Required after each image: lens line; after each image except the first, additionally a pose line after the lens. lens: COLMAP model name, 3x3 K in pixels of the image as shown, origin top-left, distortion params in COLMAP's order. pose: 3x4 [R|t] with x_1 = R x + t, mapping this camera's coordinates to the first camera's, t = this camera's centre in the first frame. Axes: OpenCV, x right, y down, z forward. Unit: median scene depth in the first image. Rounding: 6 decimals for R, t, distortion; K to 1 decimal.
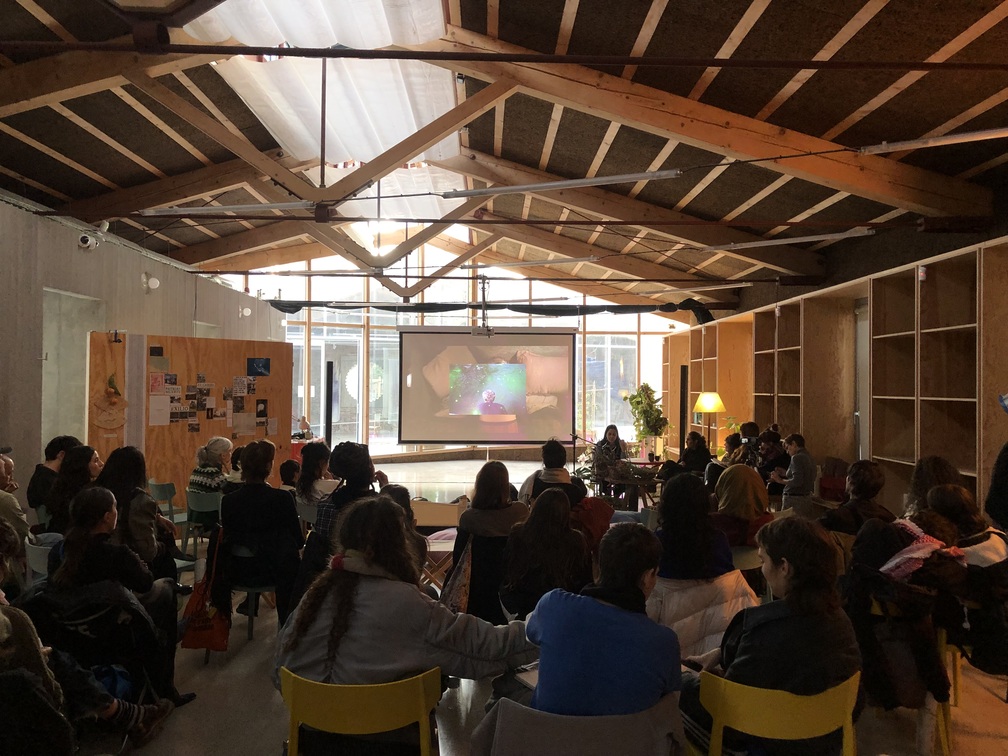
lens RADIAL K [[828.7, 0, 506.3], [0, 828.7, 374.7], [0, 0, 1]] dist [0.047512, -0.048455]
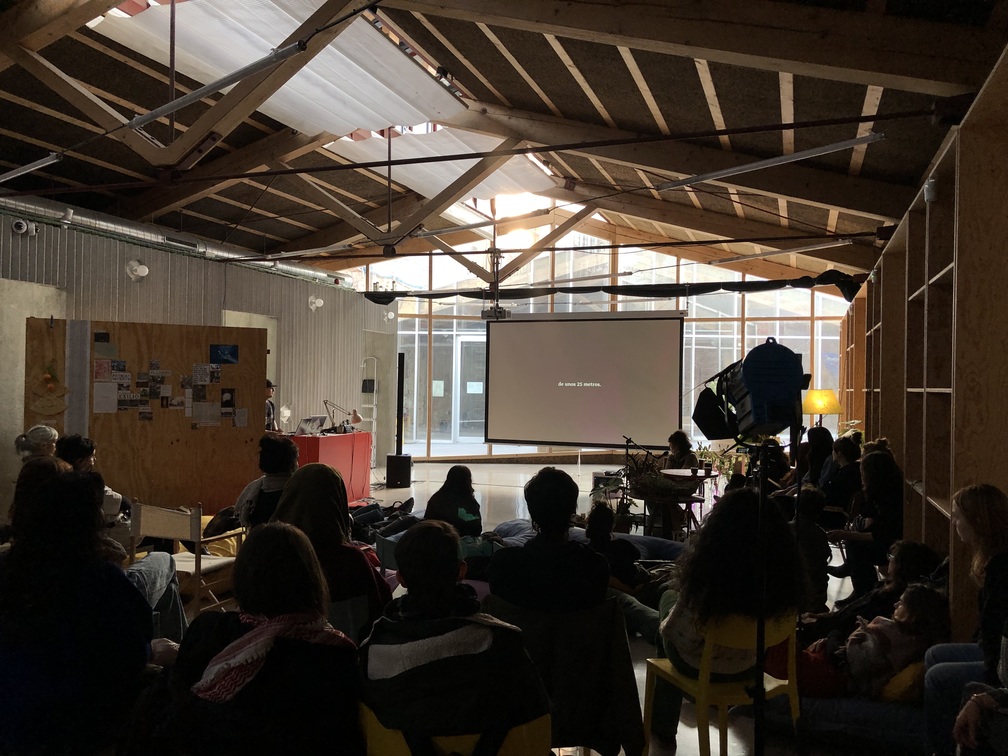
lens RADIAL K [[828.7, 0, 495.2], [0, 828.7, 381.8], [0, 0, 1]] dist [0.047512, -0.048455]
pose [[0.930209, 0.004599, -0.367001, 0.290355], [-0.002224, 0.999974, 0.006894, 0.012924], [0.367023, -0.005597, 0.930195, 0.201614]]
